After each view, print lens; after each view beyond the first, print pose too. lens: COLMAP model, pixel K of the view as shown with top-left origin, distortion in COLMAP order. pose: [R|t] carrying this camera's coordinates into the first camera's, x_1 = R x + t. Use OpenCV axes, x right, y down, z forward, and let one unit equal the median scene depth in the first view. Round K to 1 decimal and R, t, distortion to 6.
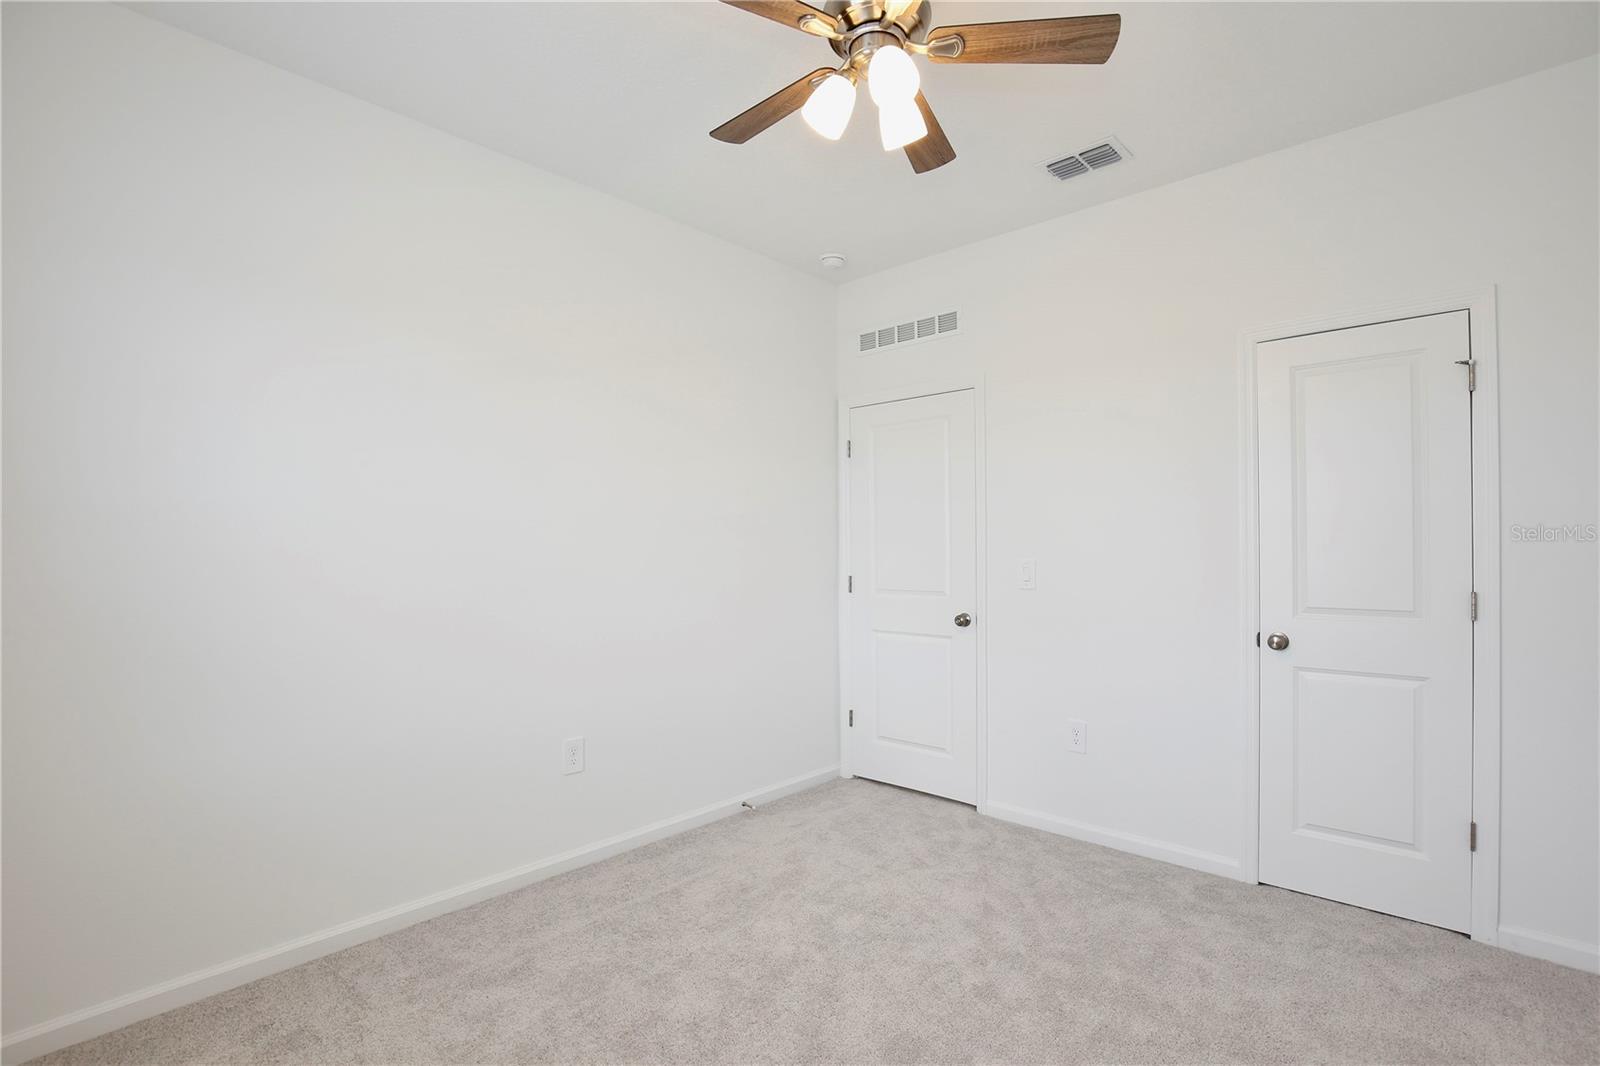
lens RADIAL K [[661.7, 0, 800.9], [0, 661.7, 546.9], [0, 0, 1]] dist [-0.017703, -0.000077]
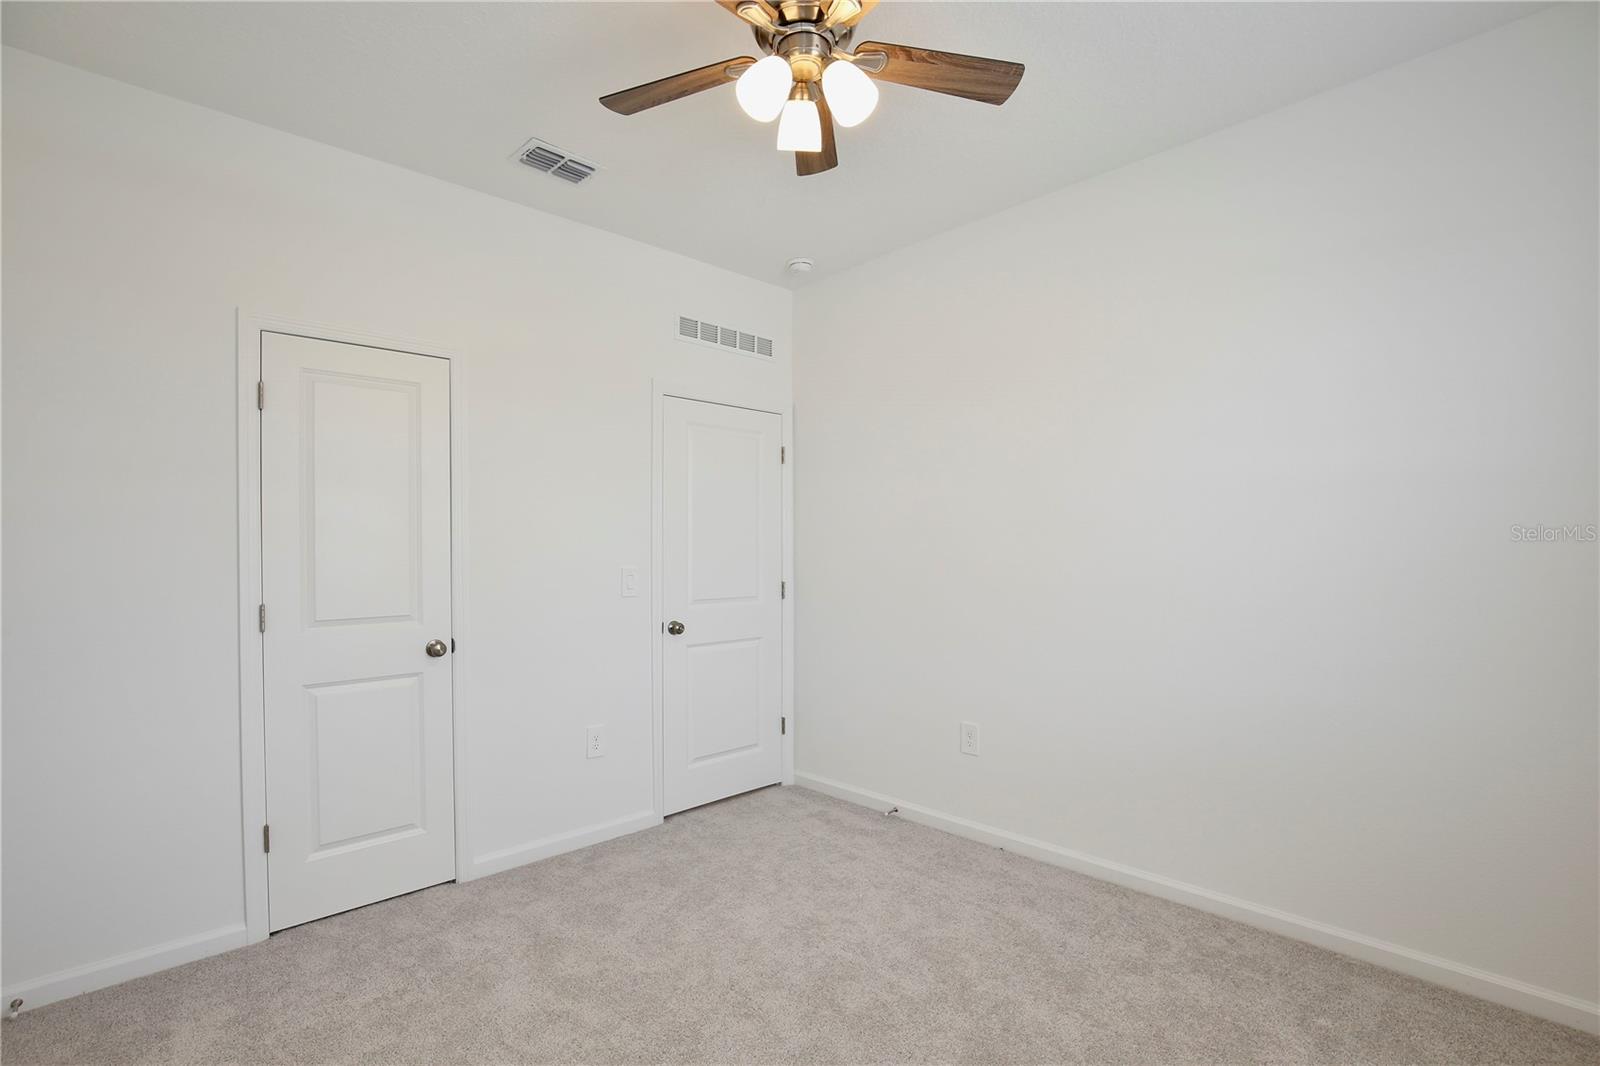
lens RADIAL K [[722.0, 0, 797.6], [0, 722.0, 558.9], [0, 0, 1]] dist [-0.000217, 0.000186]
pose [[0.134066, -0.000343, 0.990972, -0.878067], [0.001626, 0.999999, 0.000126, 0.007084], [-0.990971, 0.001595, 0.134067, 0.732498]]
